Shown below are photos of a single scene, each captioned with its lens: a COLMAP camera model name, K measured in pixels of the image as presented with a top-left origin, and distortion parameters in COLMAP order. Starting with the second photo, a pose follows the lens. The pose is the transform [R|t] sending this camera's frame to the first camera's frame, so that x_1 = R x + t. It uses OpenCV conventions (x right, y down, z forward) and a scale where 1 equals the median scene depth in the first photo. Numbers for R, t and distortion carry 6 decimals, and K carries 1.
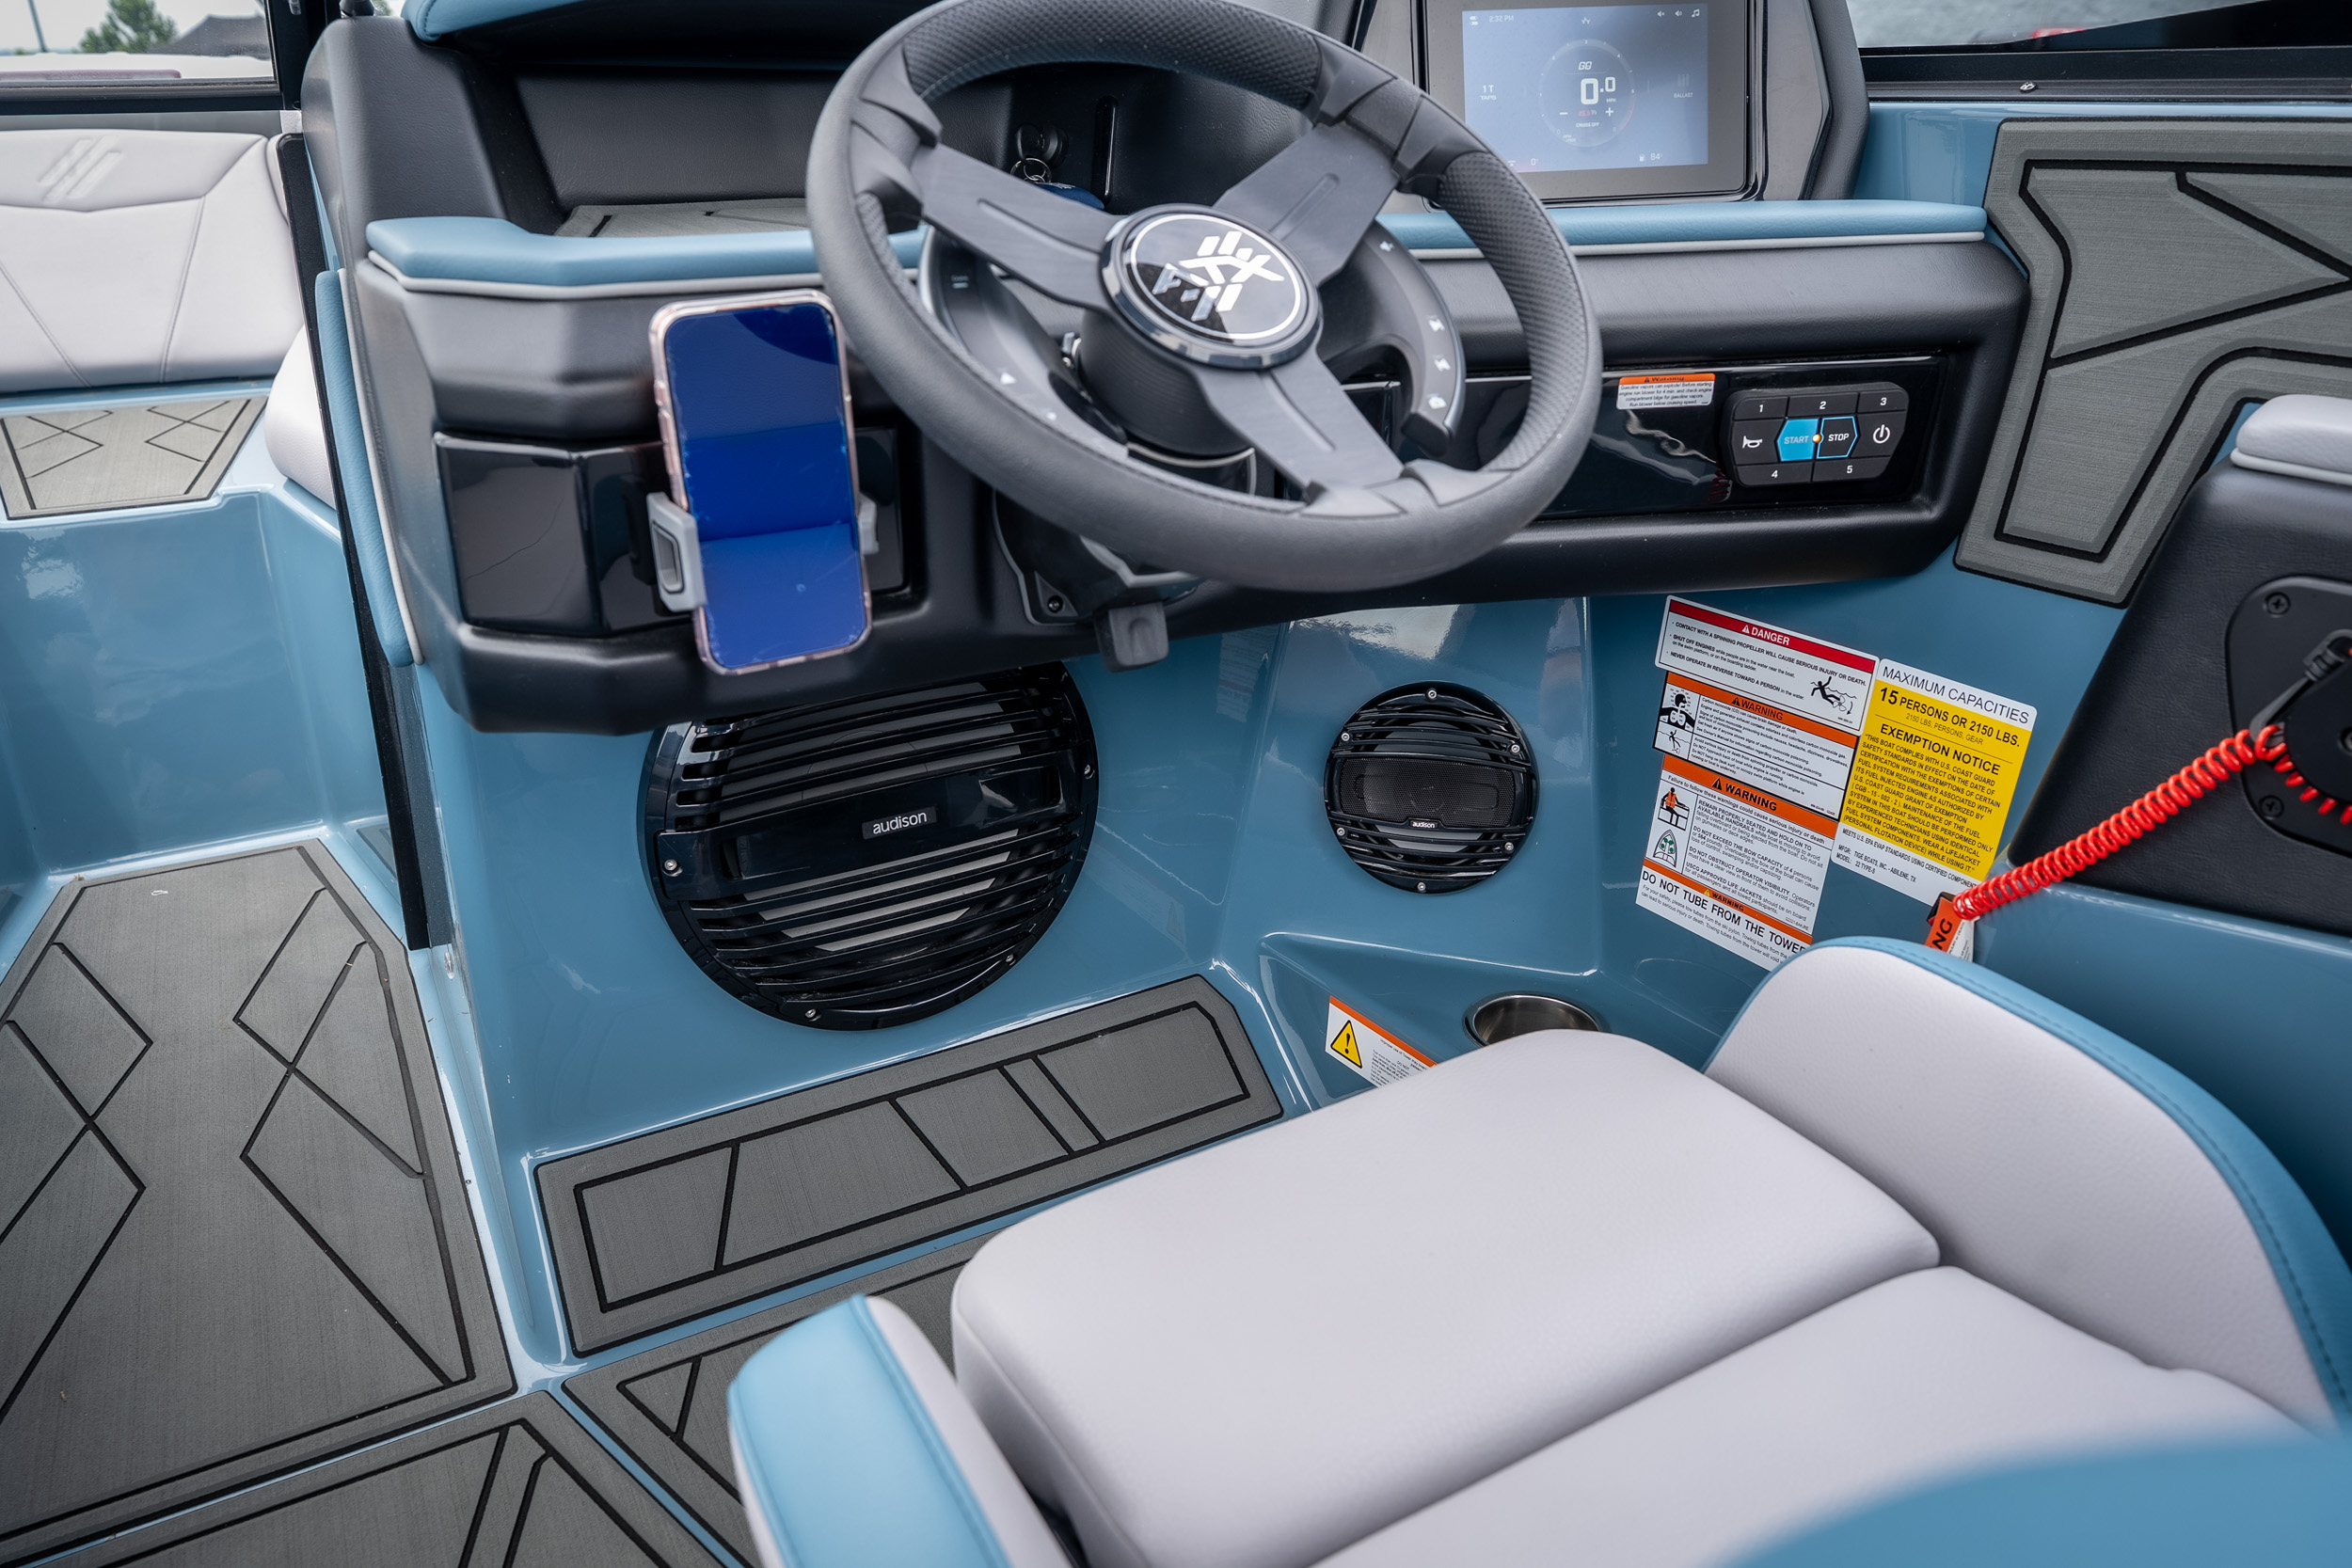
lens RADIAL K [[1637.1, 0, 1179.6], [0, 1637.1, 779.3], [0, 0, 1]] dist [-0.004242, 0.005520]
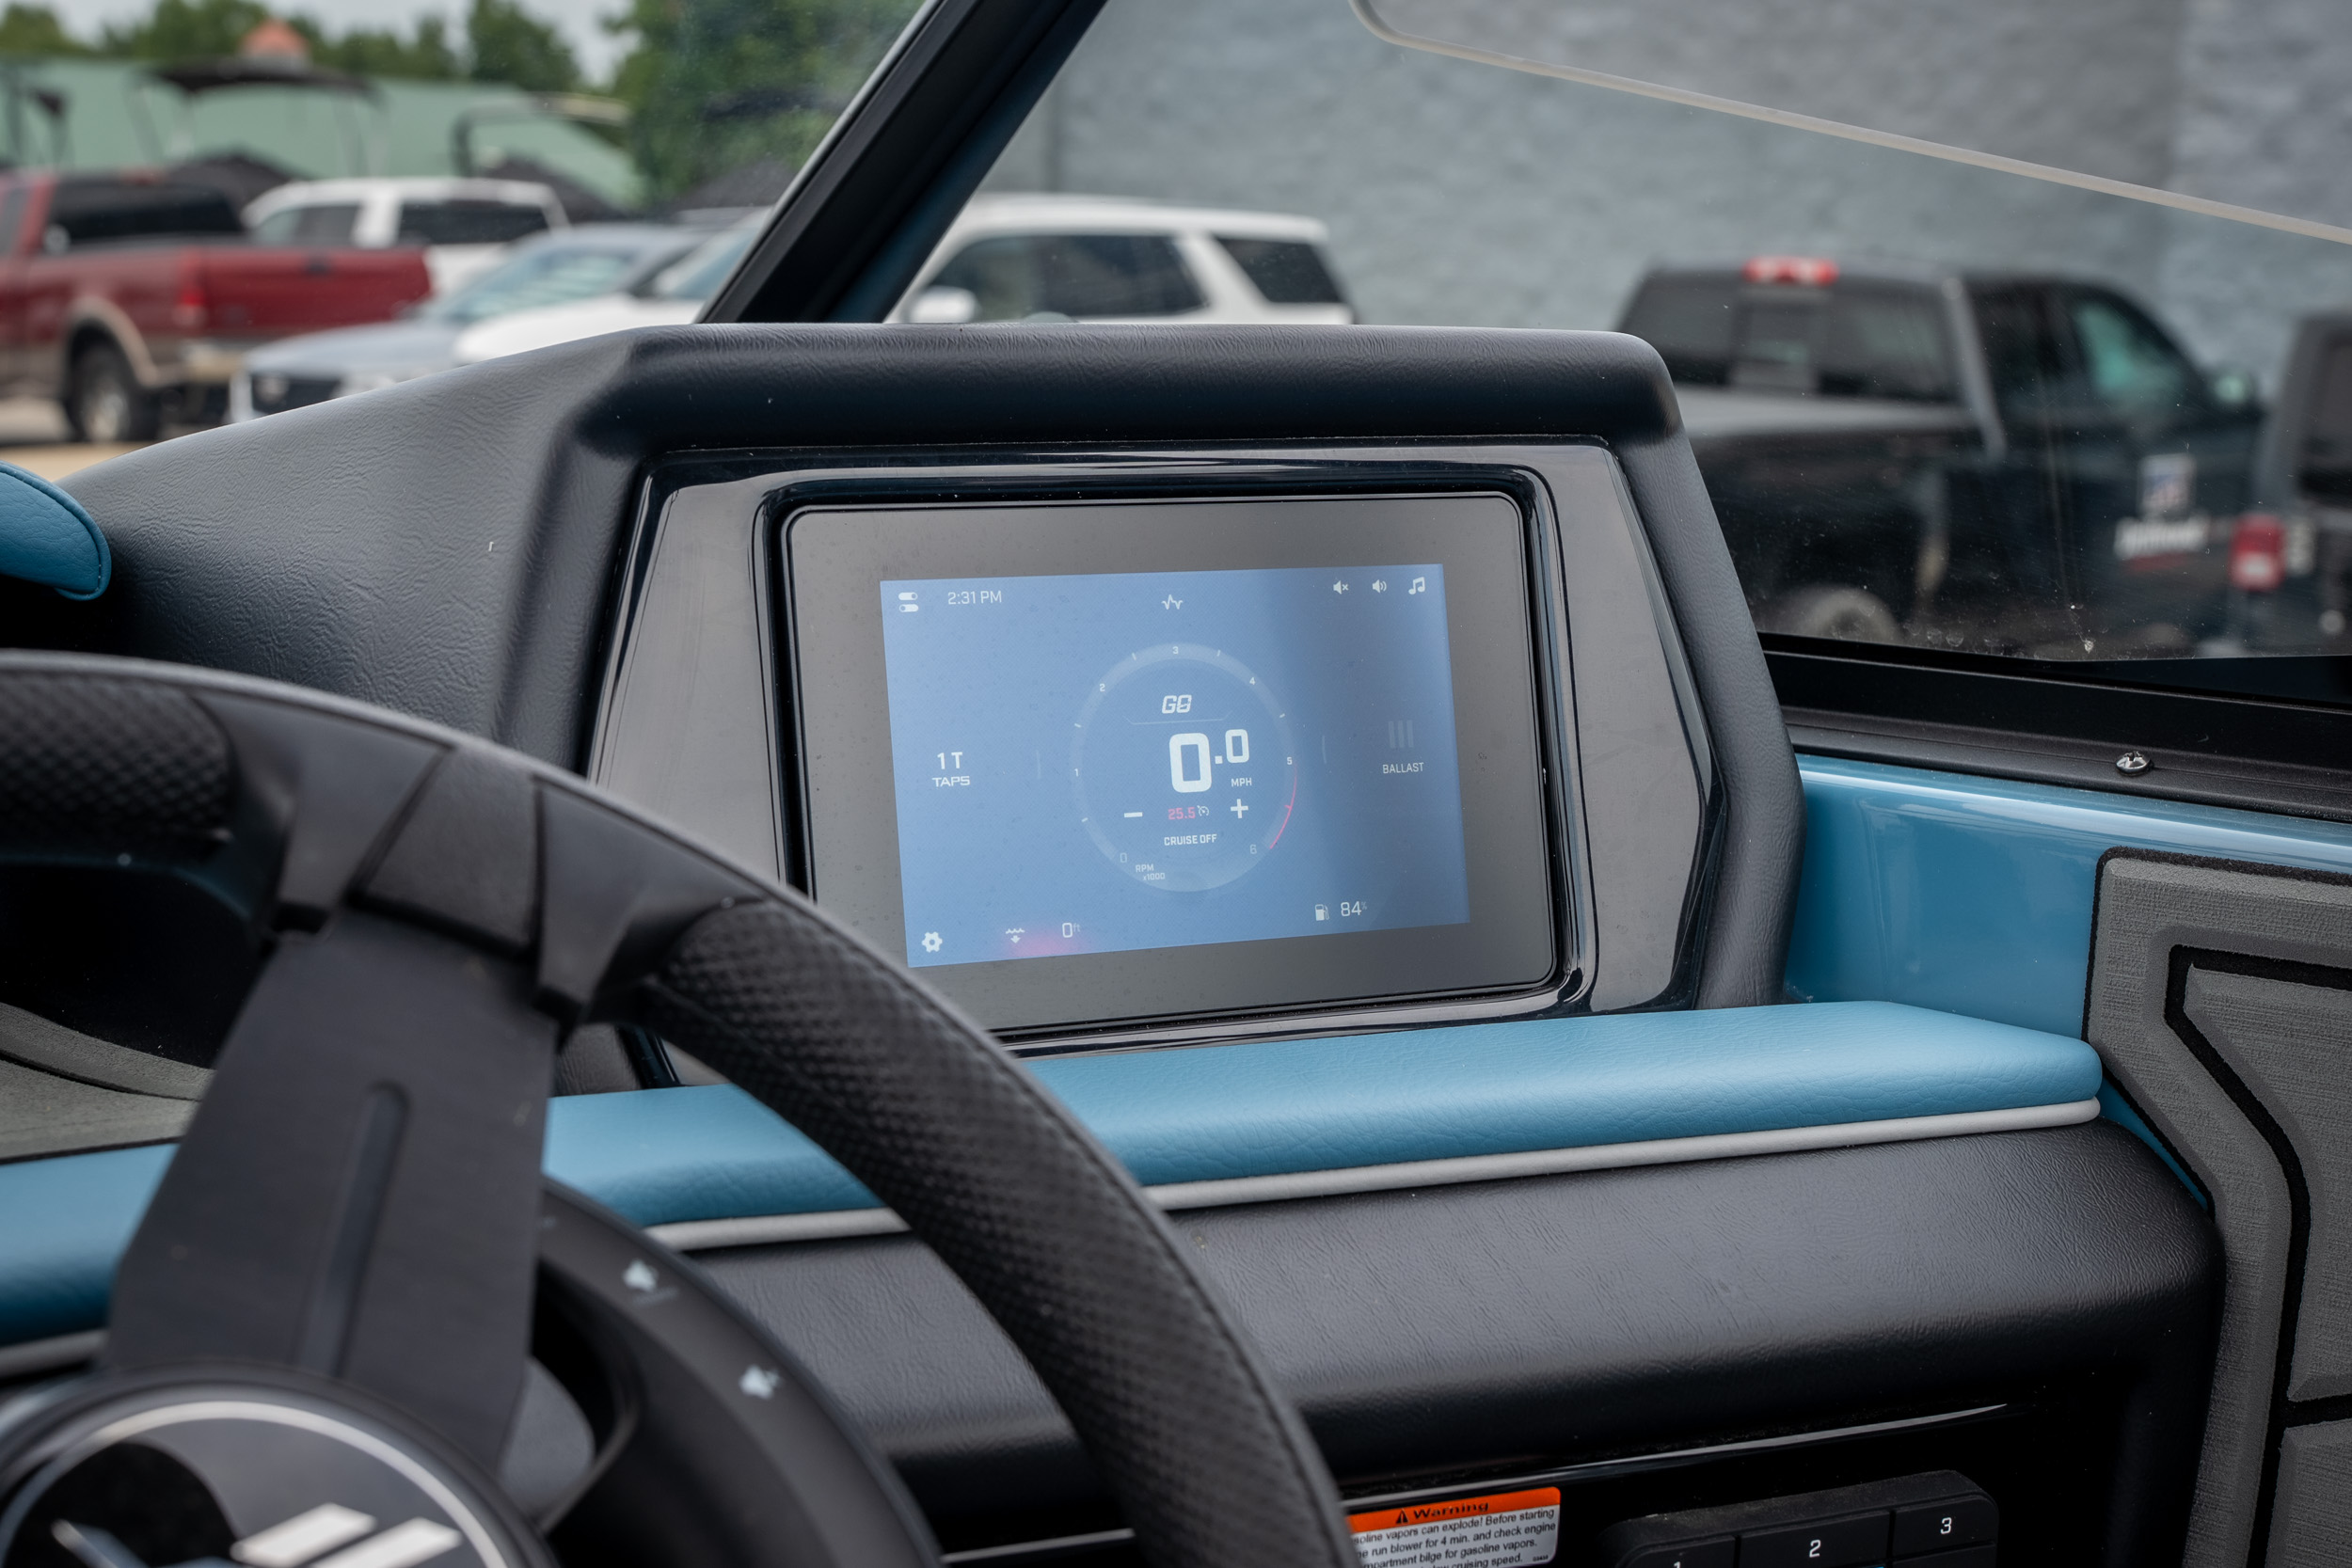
lens RADIAL K [[3414.7, 0, 1186.2], [0, 3414.7, 780.5], [0, 0, 1]] dist [-0.001781, 0.000000]
pose [[0.957110, 0.002275, 0.289716, 0.001540], [0.070712, 0.967895, -0.241205, -0.209971], [-0.280963, 0.251346, 0.926221, 0.208865]]
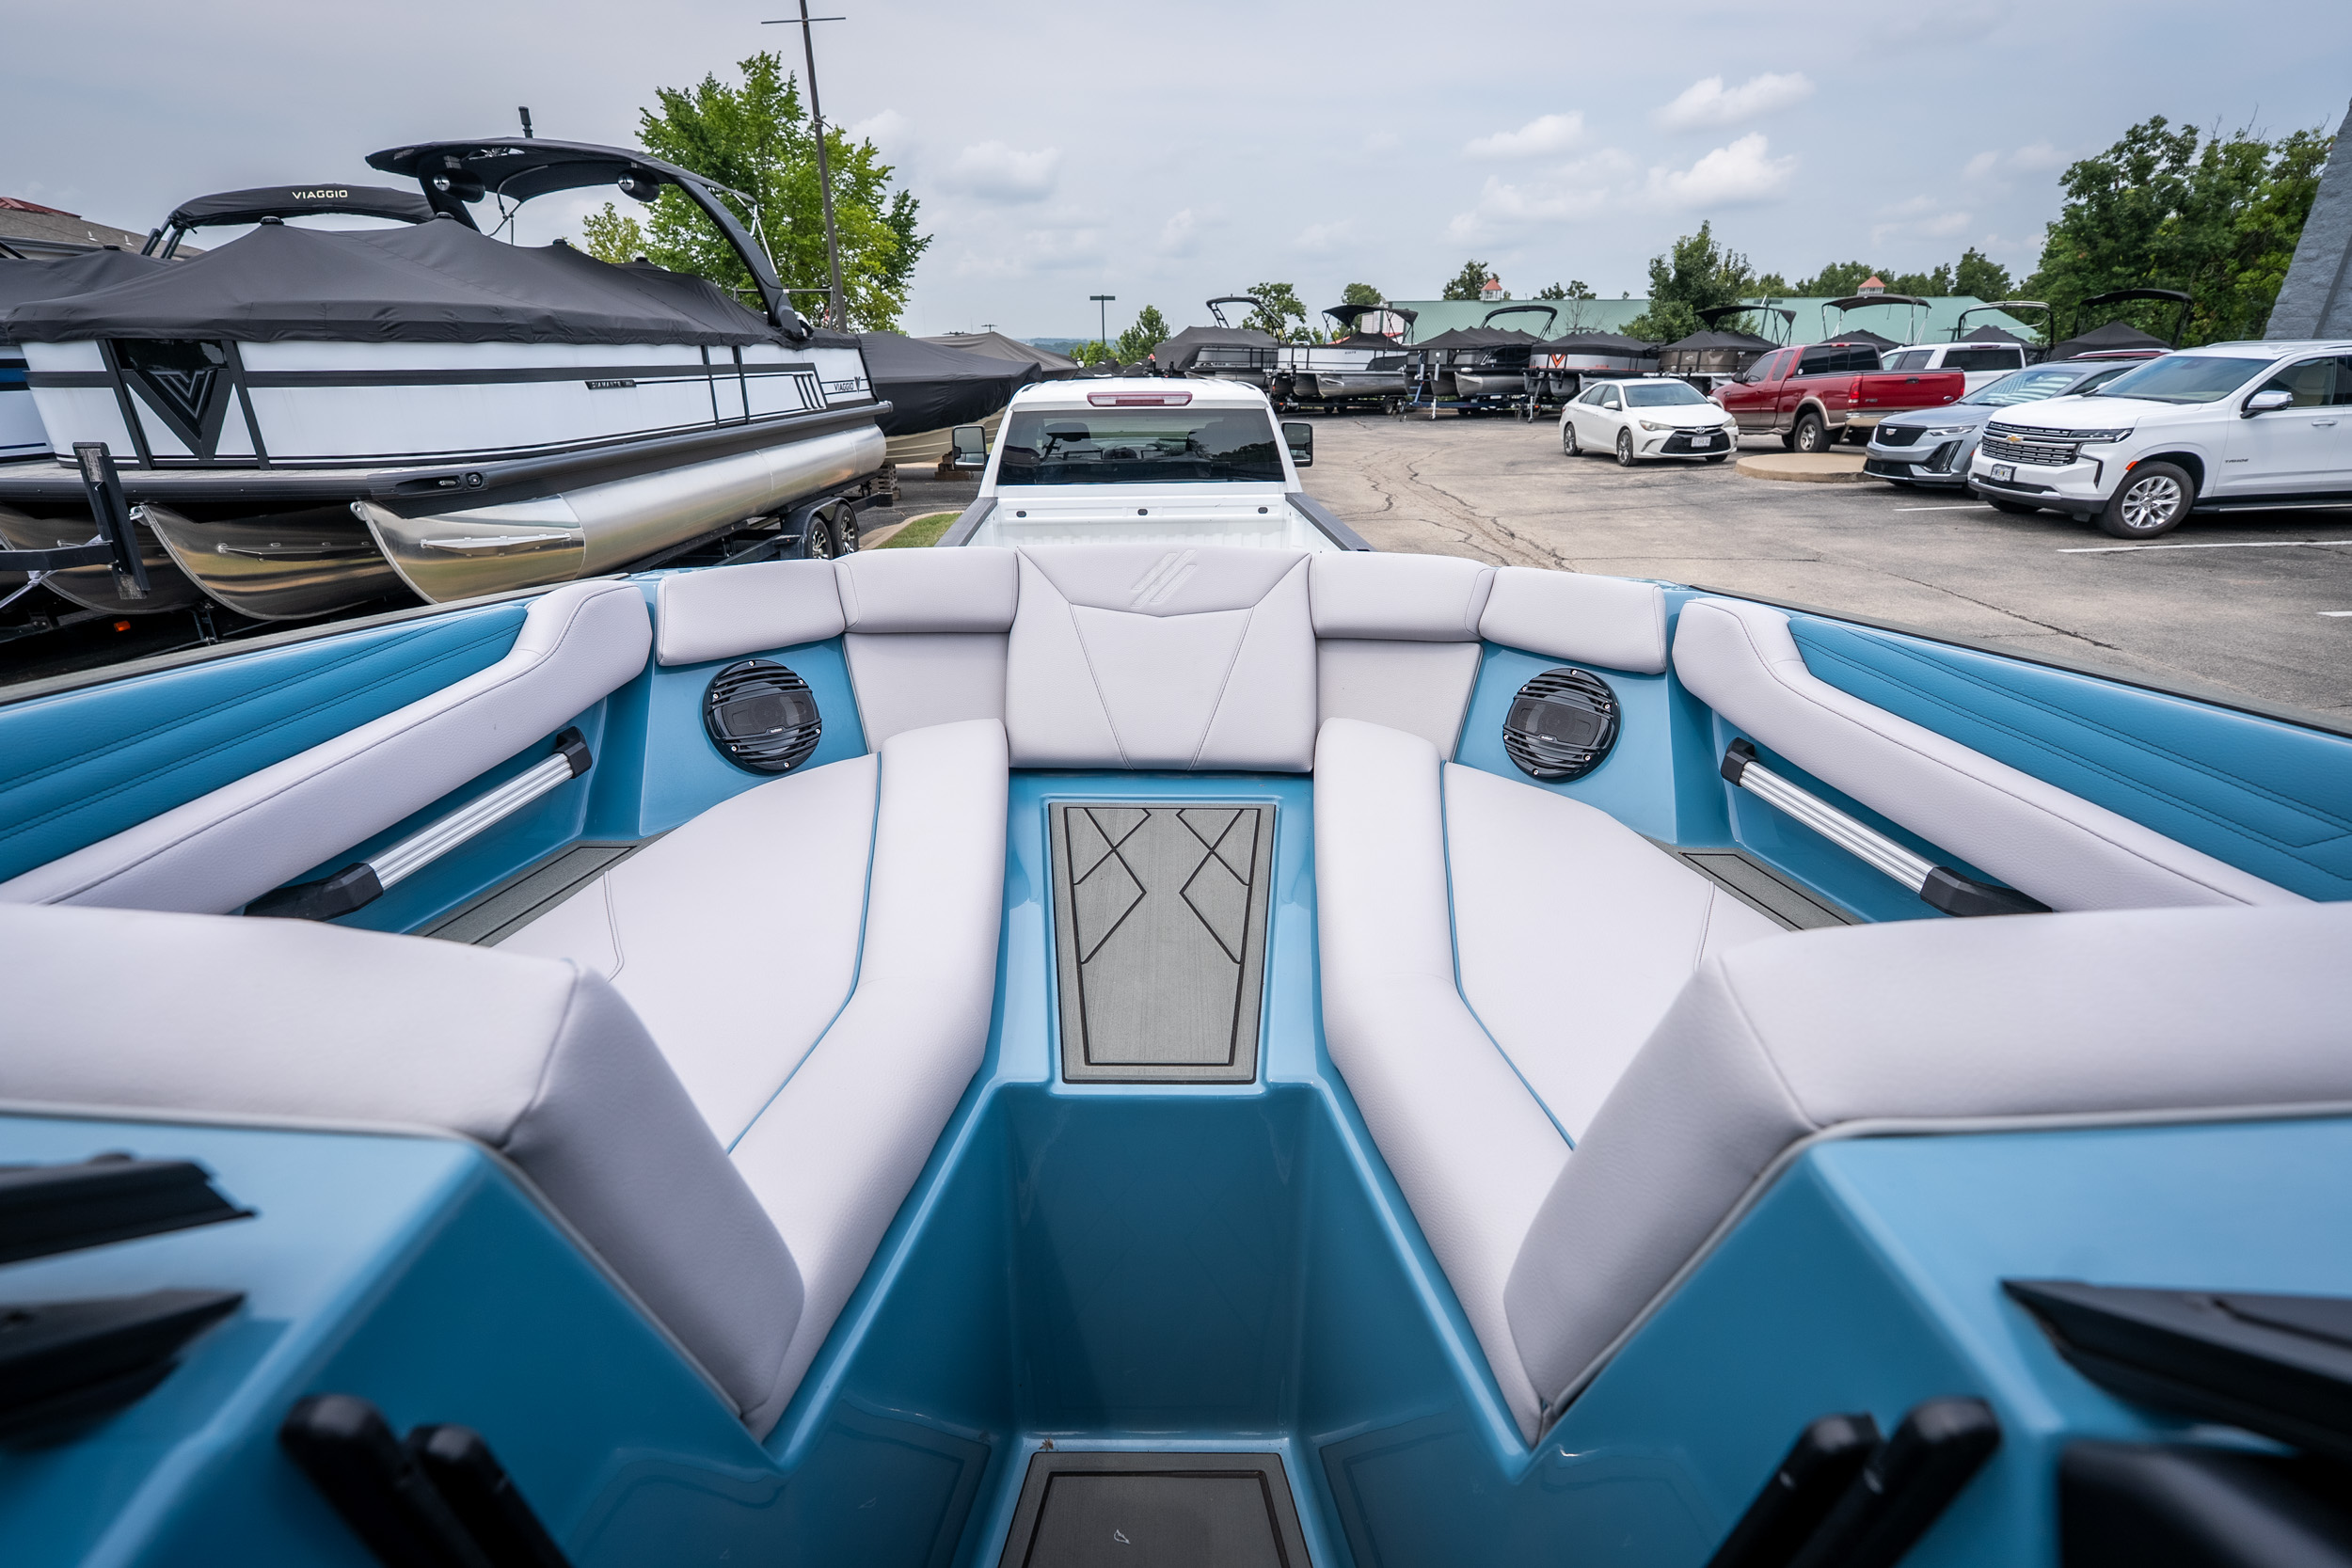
lens RADIAL K [[1054.9, 0, 1170.9], [0, 1054.9, 774.9], [0, 0, 1]] dist [-0.006495, 0.002283]
pose [[0.875190, 0.188008, -0.445752, -0.753183], [-0.200453, 0.979508, 0.019566, -0.613923], [0.440296, 0.072228, 0.894943, 0.845079]]
